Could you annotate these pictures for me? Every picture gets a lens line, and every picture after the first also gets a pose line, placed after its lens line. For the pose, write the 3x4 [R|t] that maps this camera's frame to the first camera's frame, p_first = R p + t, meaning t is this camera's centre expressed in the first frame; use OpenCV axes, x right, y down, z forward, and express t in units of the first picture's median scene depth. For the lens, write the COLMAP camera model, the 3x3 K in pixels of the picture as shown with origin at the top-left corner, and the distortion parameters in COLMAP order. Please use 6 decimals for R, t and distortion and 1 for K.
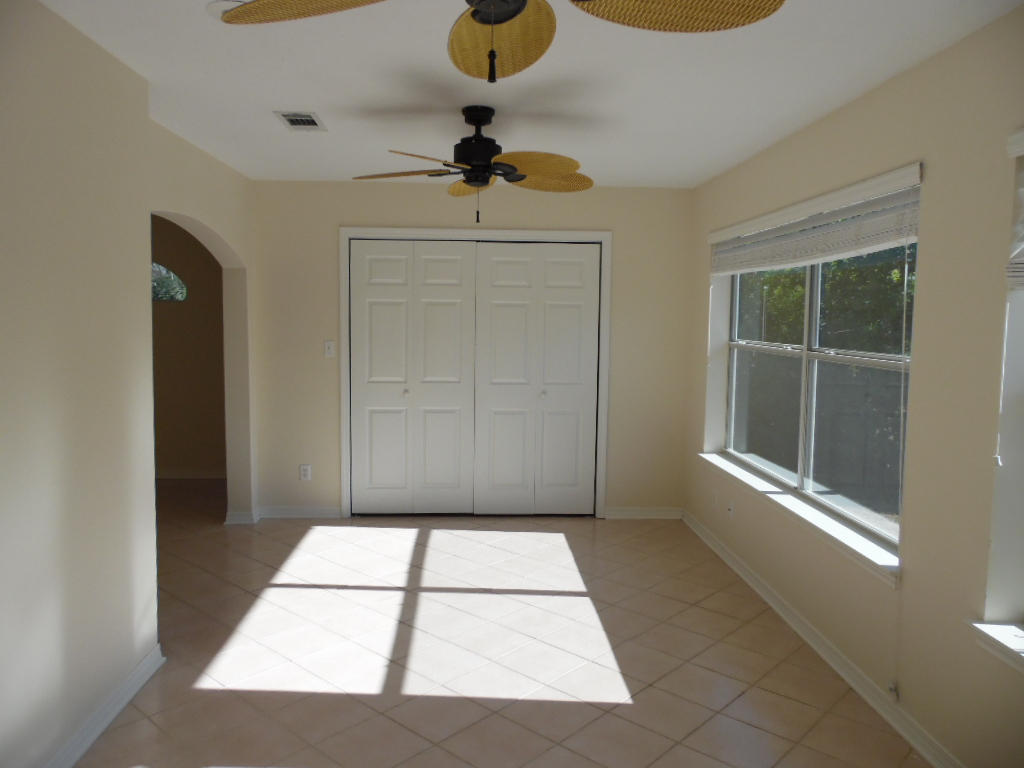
lens RADIAL K [[765.1, 0, 506.1], [0, 765.1, 379.3], [0, 0, 1]] dist [-0.049735, 0.089887]
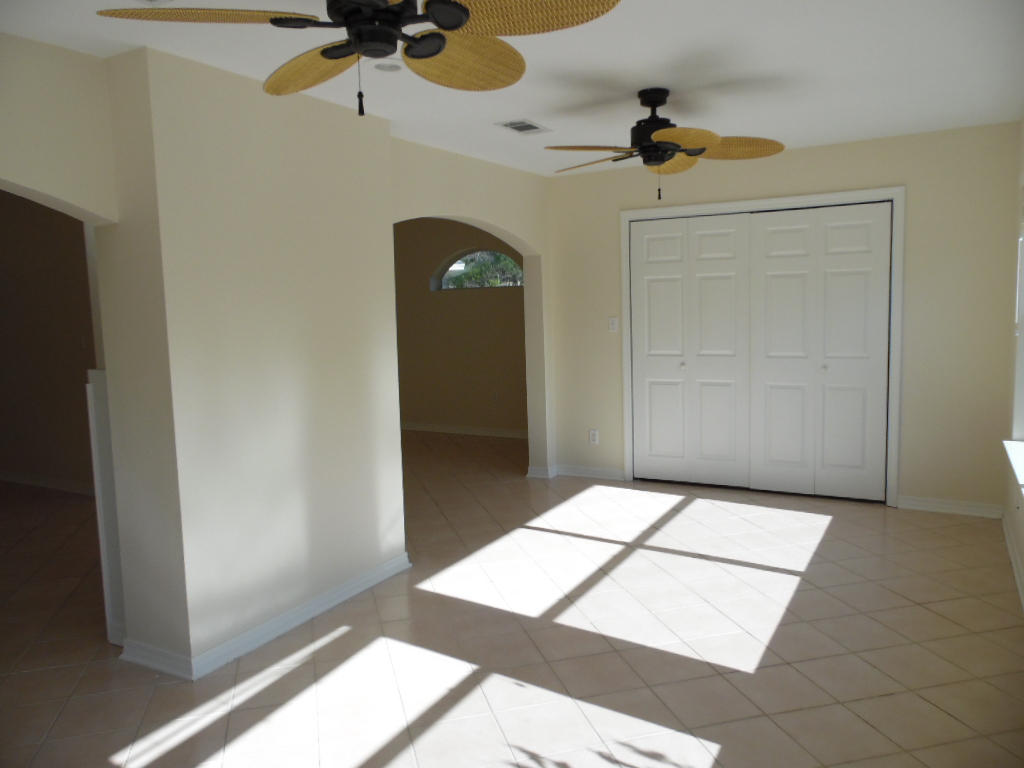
lens RADIAL K [[765.1, 0, 506.1], [0, 765.1, 379.3], [0, 0, 1]] dist [-0.049735, 0.089887]
pose [[0.841692, 0.018508, -0.539640, 0.237525], [-0.004326, 0.999611, 0.027536, 0.009309], [0.539940, -0.020842, 0.841446, -0.000035]]
